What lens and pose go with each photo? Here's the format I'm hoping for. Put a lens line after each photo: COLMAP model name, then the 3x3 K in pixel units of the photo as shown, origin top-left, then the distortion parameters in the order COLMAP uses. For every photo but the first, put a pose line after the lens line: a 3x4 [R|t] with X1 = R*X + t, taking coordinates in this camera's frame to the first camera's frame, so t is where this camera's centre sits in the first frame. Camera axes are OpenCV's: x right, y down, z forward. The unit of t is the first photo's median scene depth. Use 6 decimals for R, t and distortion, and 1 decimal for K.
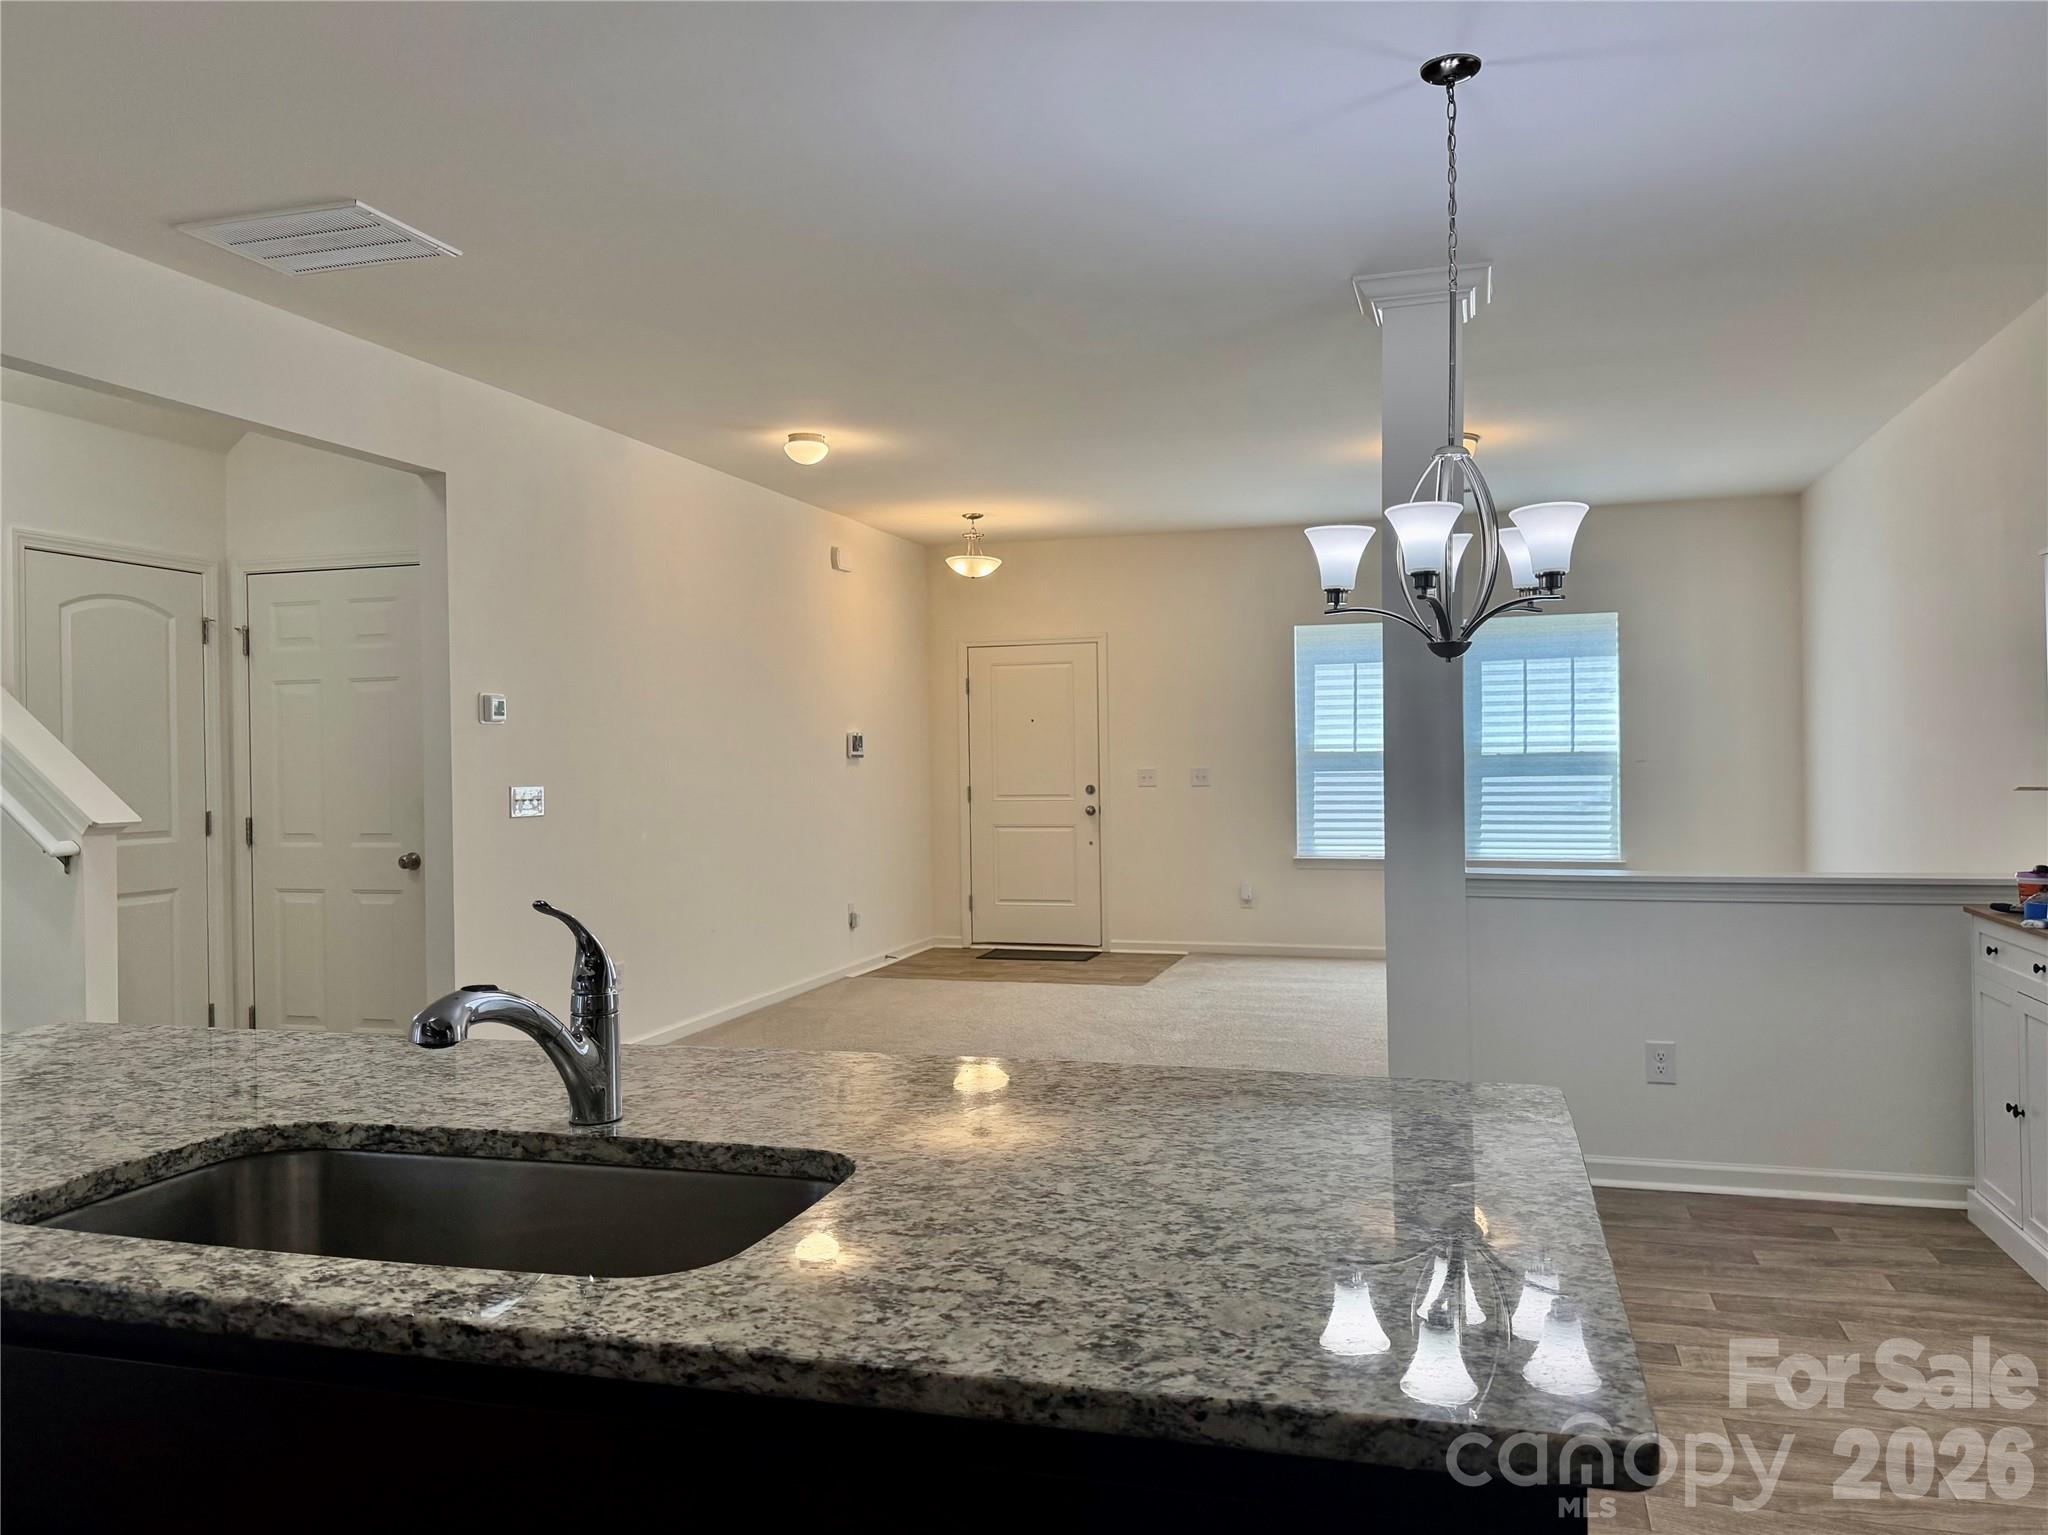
lens RADIAL K [[1517.9, 0, 1029.3], [0, 1517.9, 762.4], [0, 0, 1]] dist [0.039880, -0.064489]
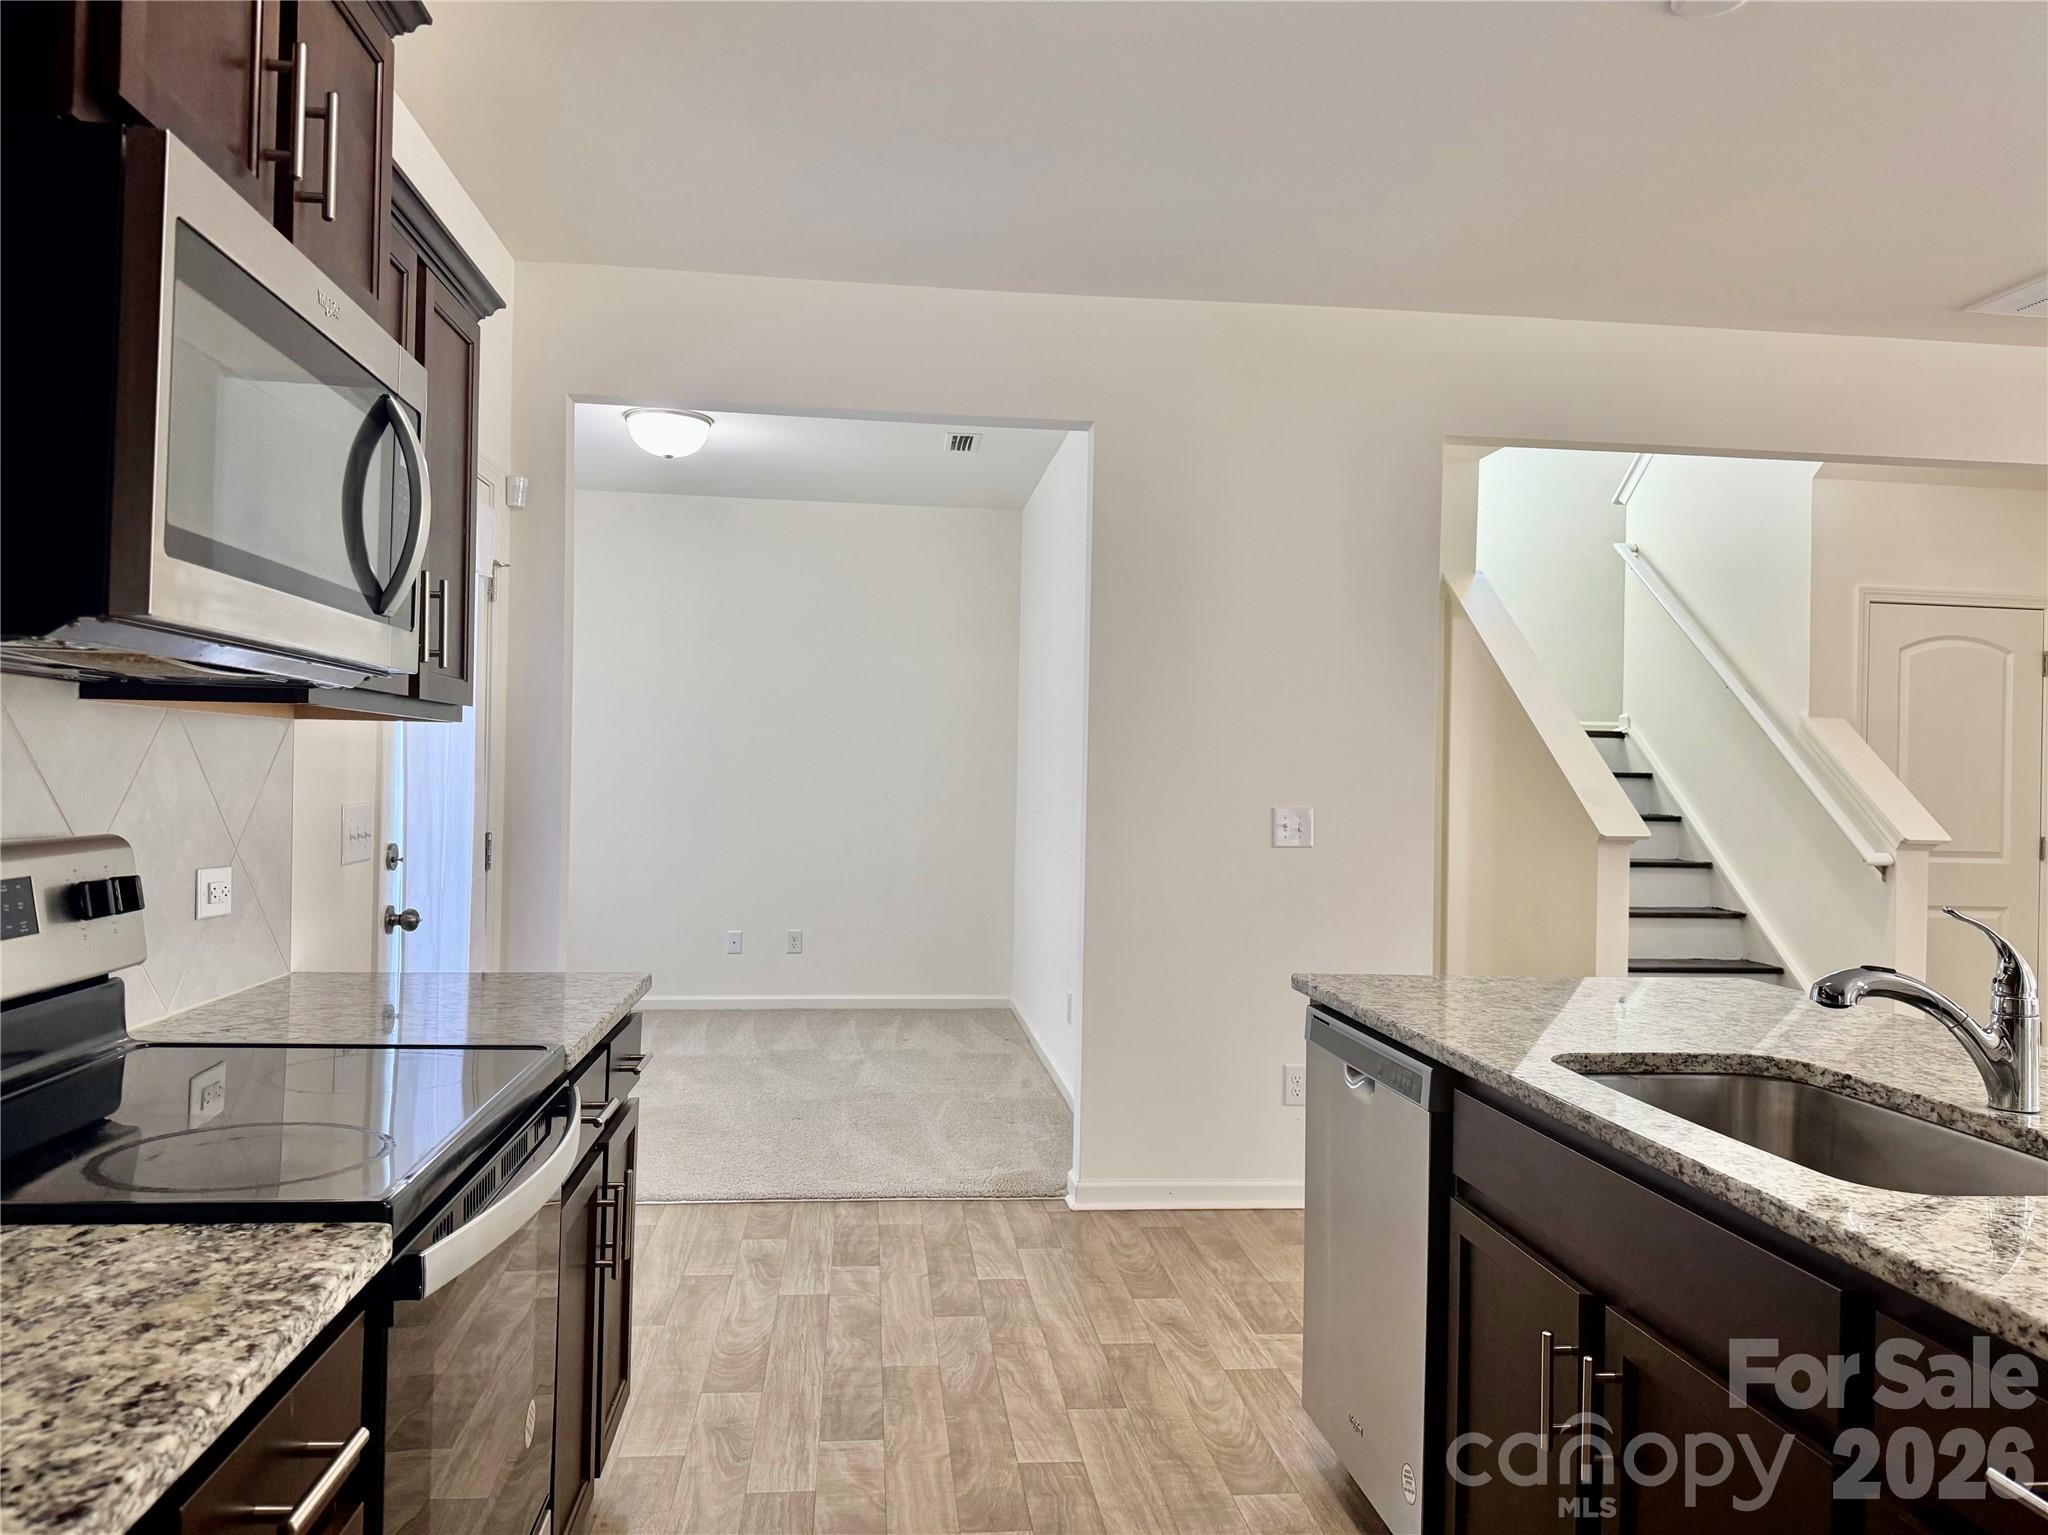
lens RADIAL K [[1477.7, 0, 1040.9], [0, 1477.7, 764.6], [0, 0, 1]] dist [0.064728, -0.078106]
pose [[0.393851, 0.014914, -0.919053, 0.486737], [-0.028906, 0.999575, 0.003833, -0.005104], [0.918720, 0.025057, 0.394114, -0.117670]]
